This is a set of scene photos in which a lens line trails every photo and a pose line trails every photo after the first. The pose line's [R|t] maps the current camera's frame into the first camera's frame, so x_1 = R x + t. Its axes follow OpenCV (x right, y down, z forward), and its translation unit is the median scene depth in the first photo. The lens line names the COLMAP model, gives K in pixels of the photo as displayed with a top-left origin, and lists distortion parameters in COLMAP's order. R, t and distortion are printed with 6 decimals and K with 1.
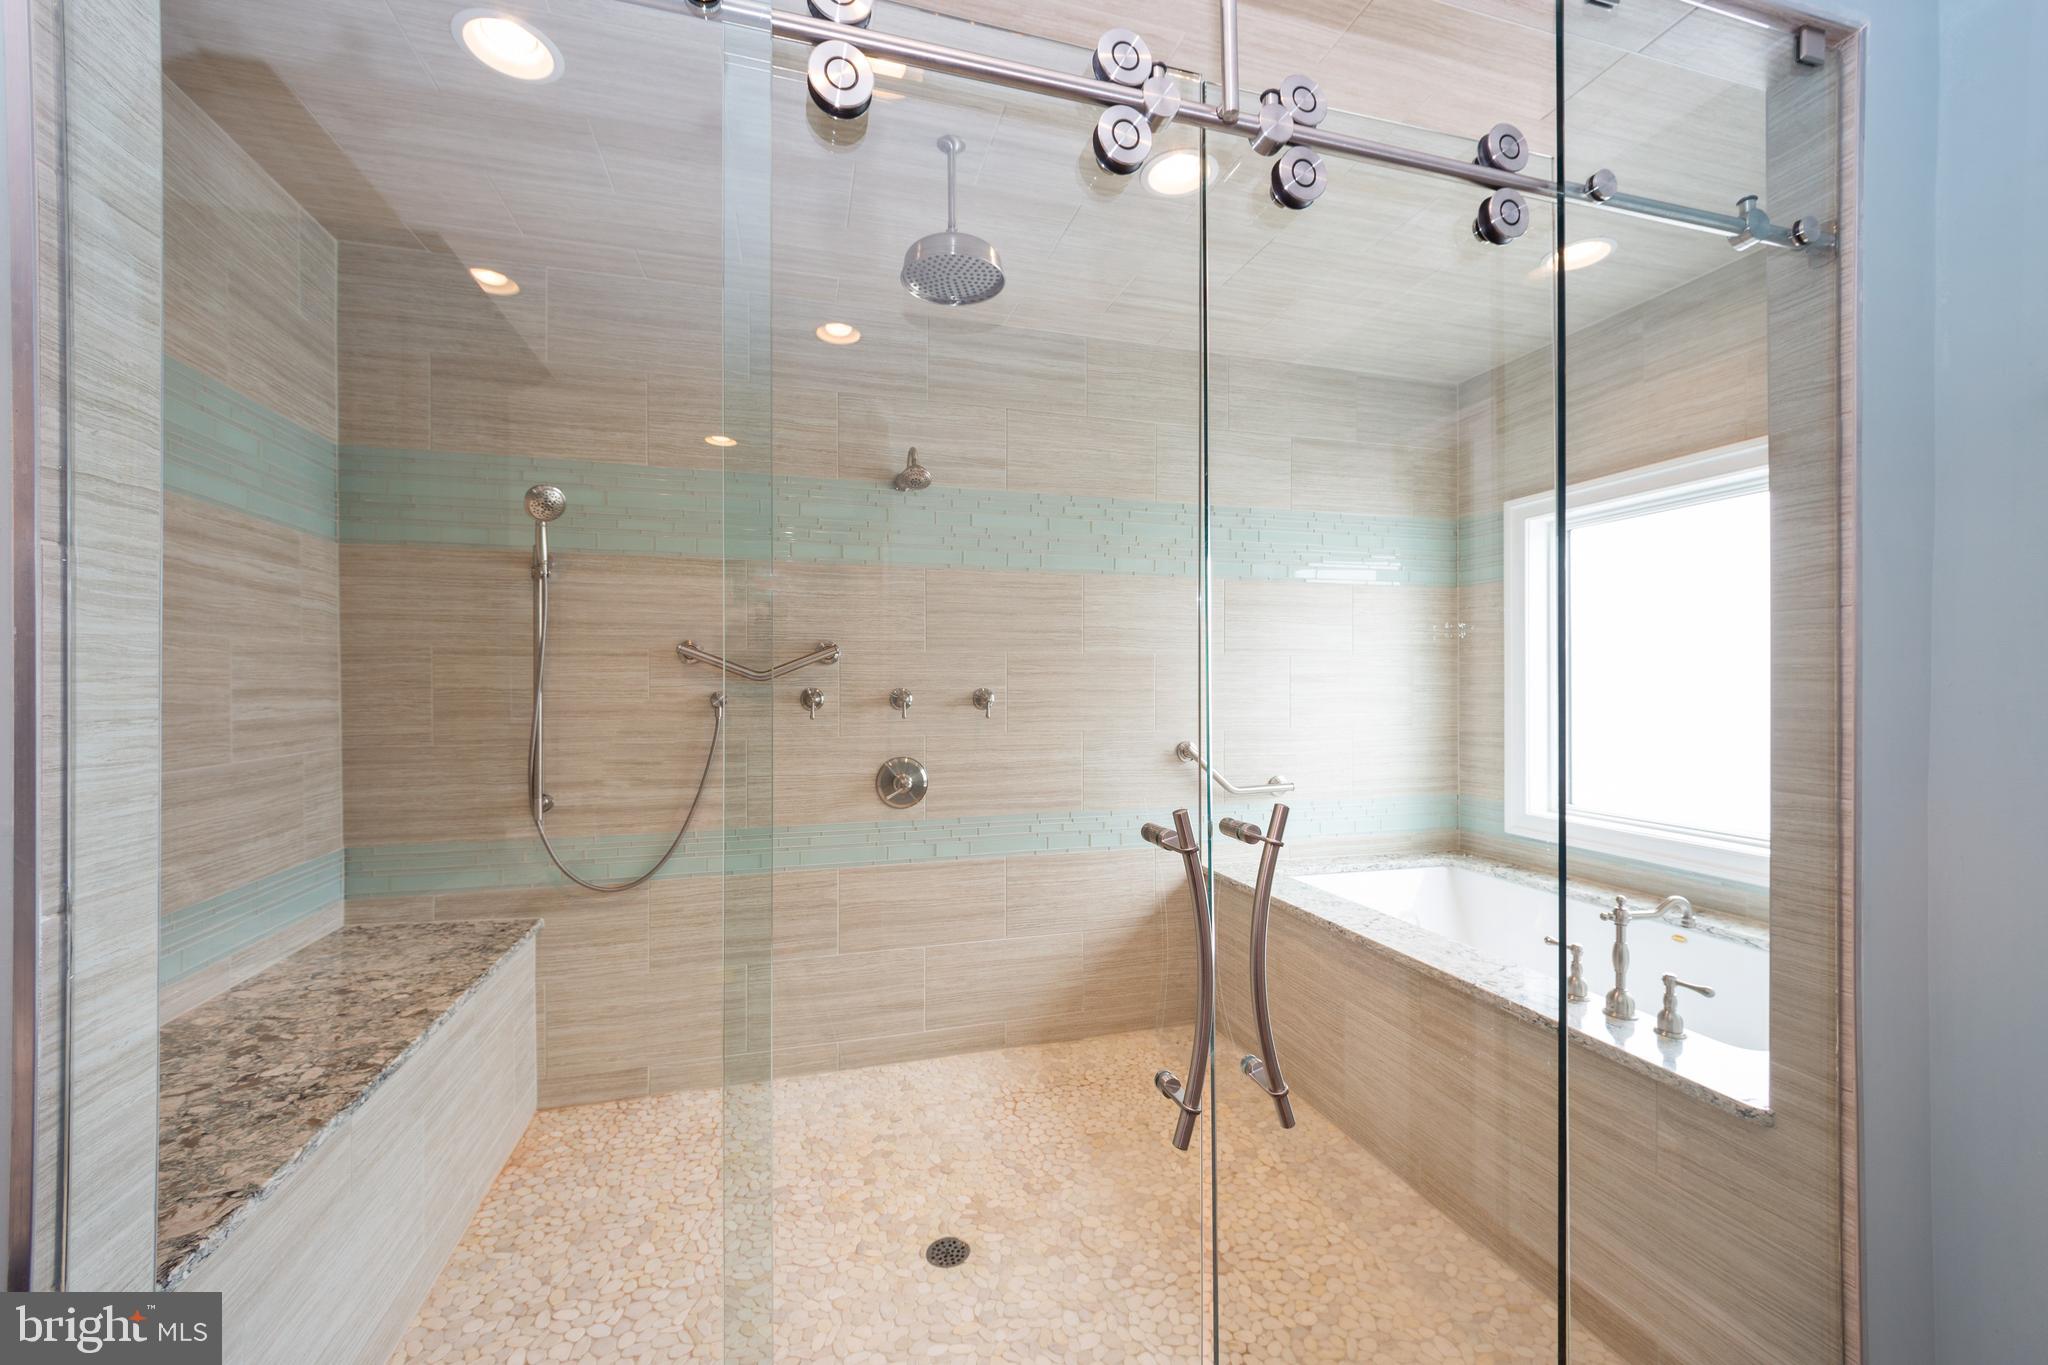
lens RADIAL K [[801.6, 0, 1018.9], [0, 801.6, 681.0], [0, 0, 1]] dist [0.002836, 0.000039]
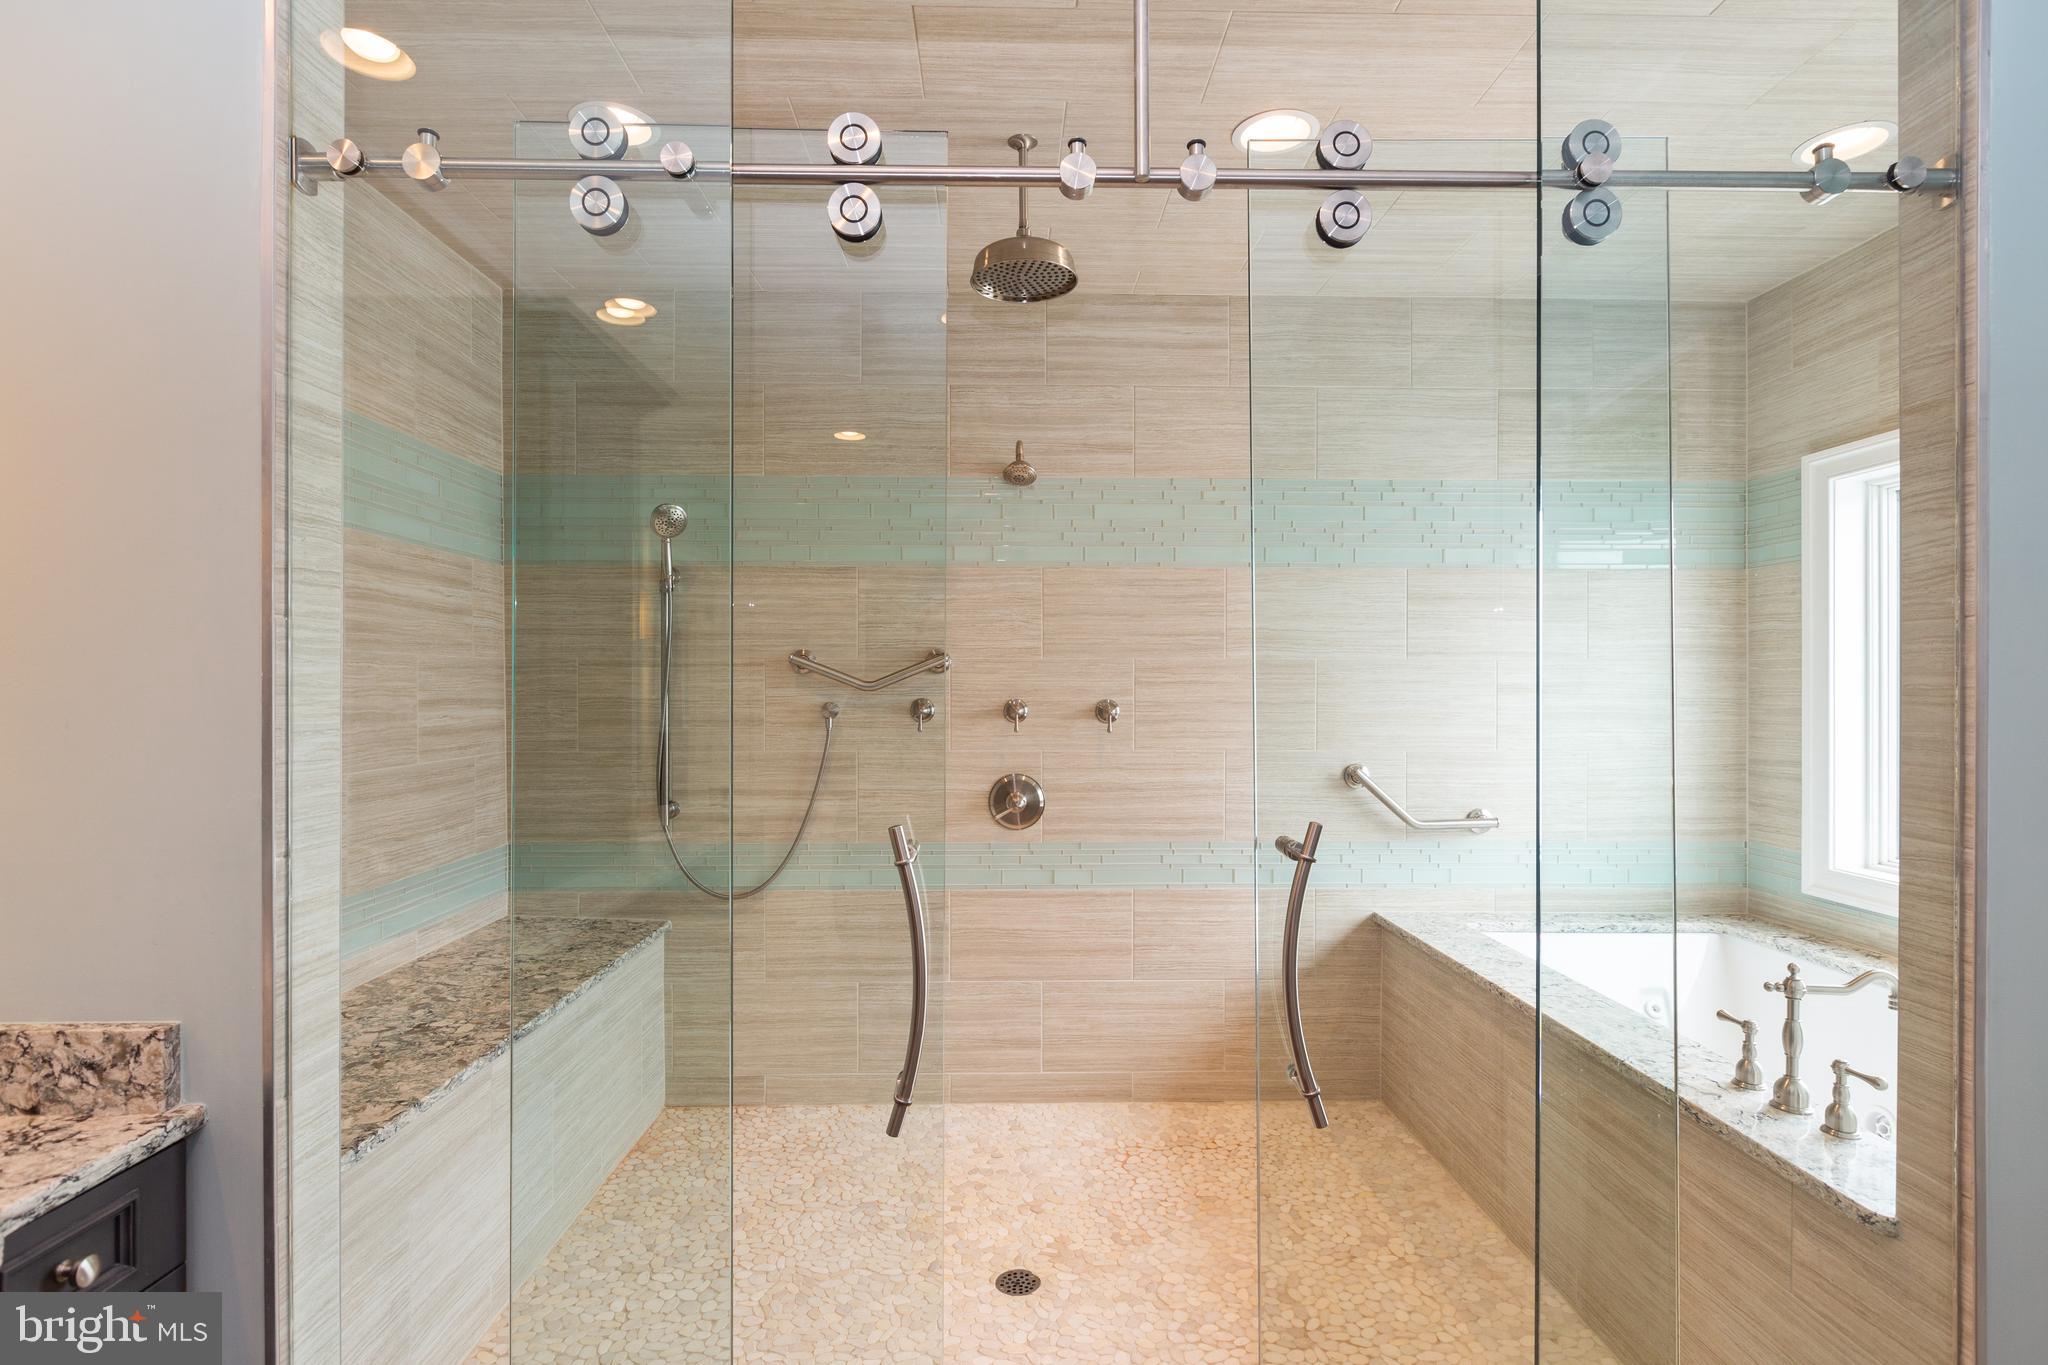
lens RADIAL K [[997.4, 0, 1020.0], [0, 997.4, 684.7], [0, 0, 1]] dist [0.000790, 0.003977]
pose [[0.966955, 0.001417, -0.254944, 0.179116], [-0.000821, 0.999997, 0.002443, -0.012621], [0.254946, -0.002153, 0.966953, -0.133657]]
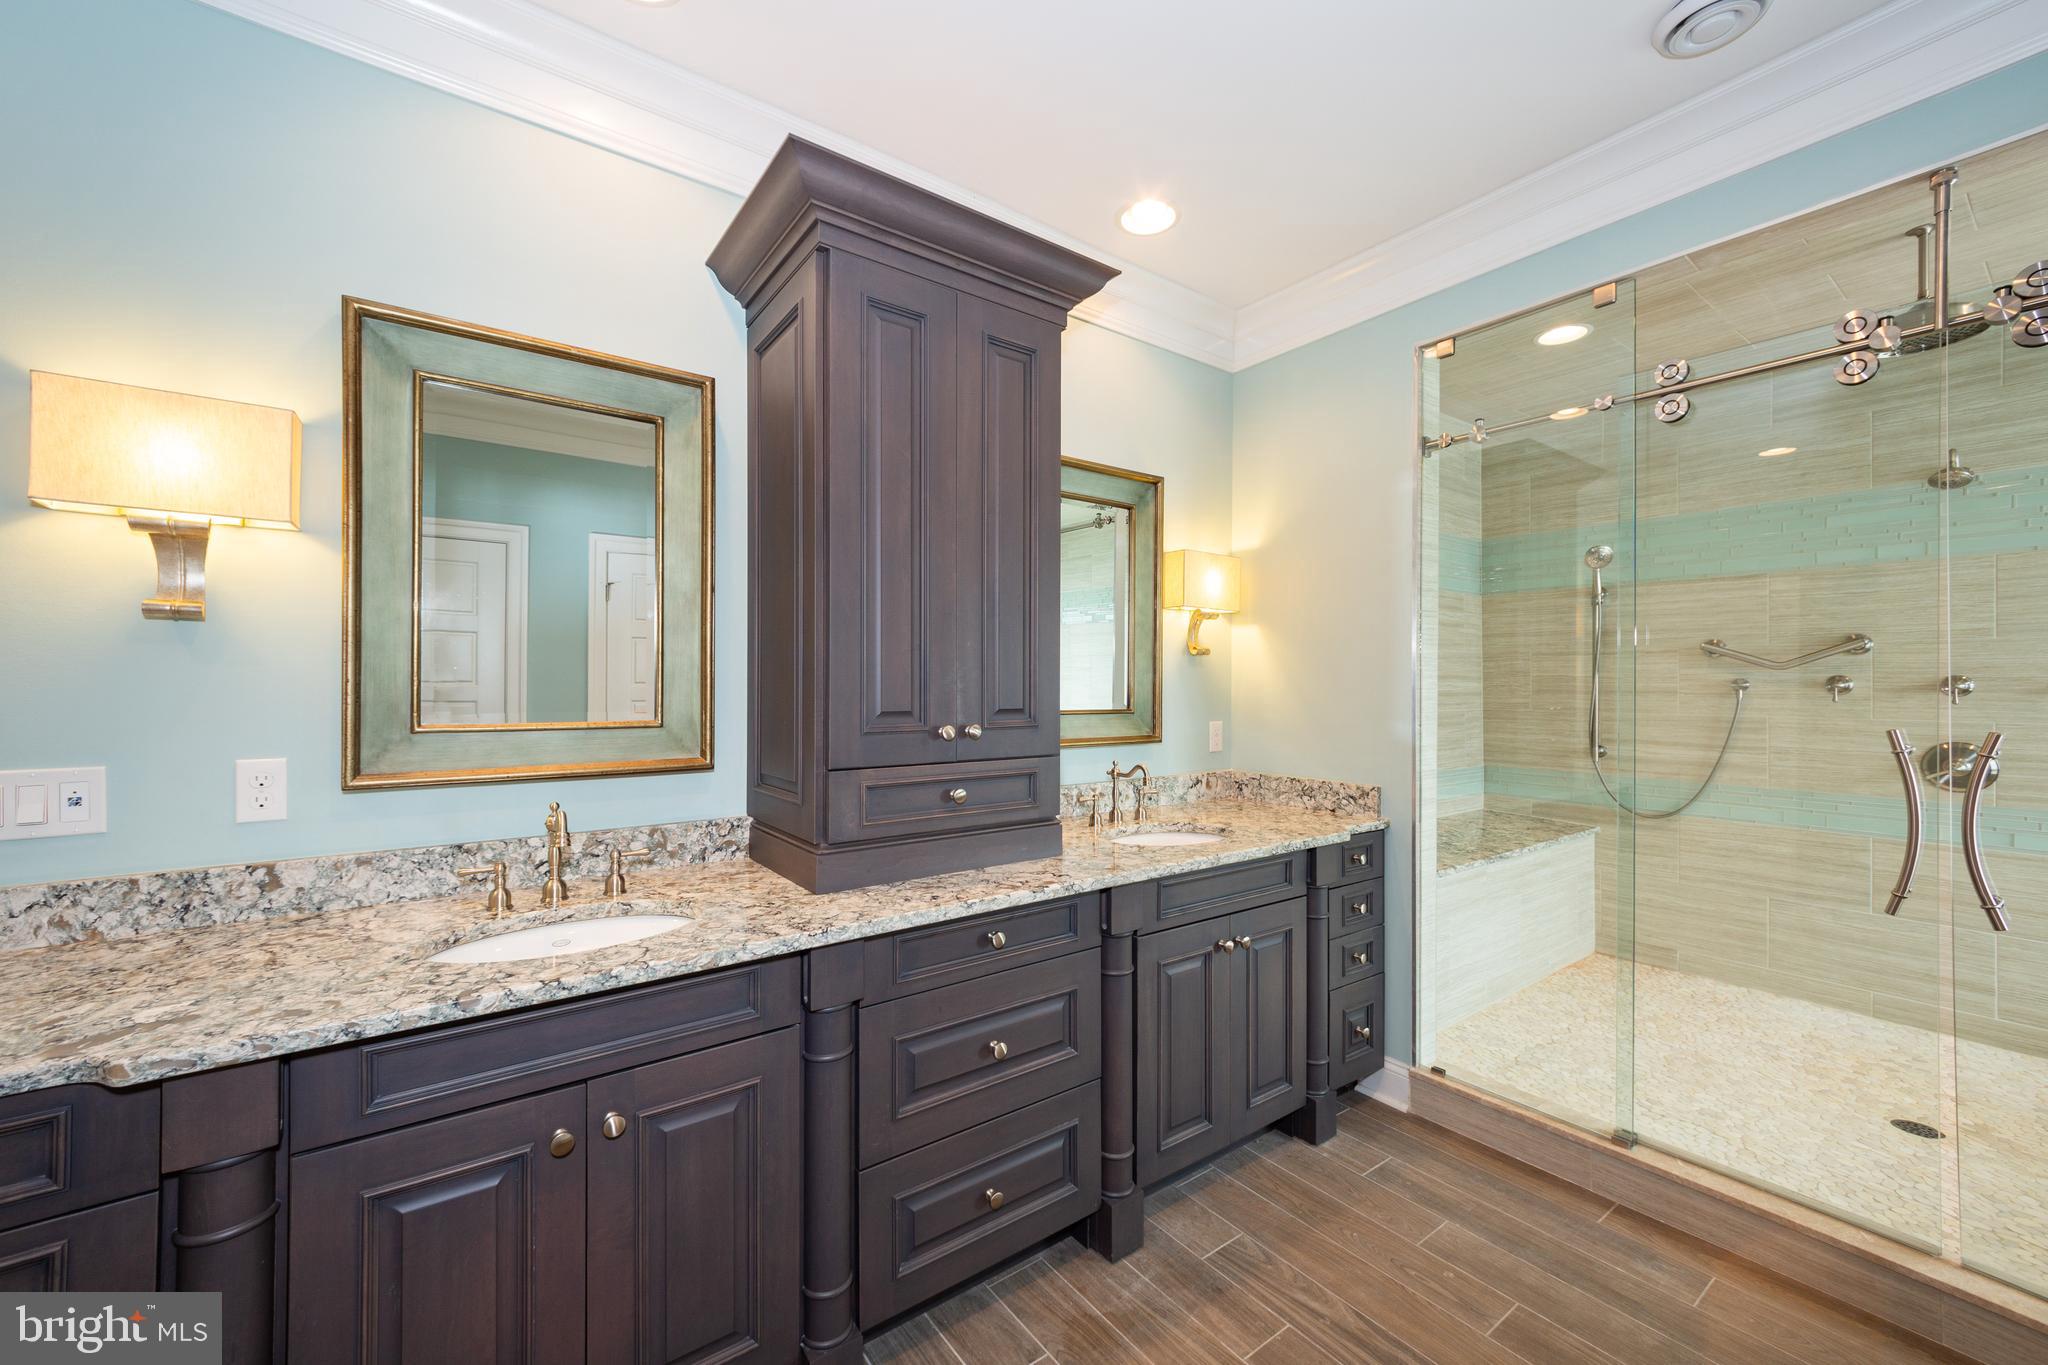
lens RADIAL K [[801.6, 0, 1026.8], [0, 801.6, 681.9], [0, 0, 1]] dist [0.002836, 0.000039]
pose [[0.346942, 0.000997, -0.937886, 0.486317], [-0.002467, 0.999997, 0.000150, 0.023836], [0.937883, 0.002262, 0.346943, -0.580109]]
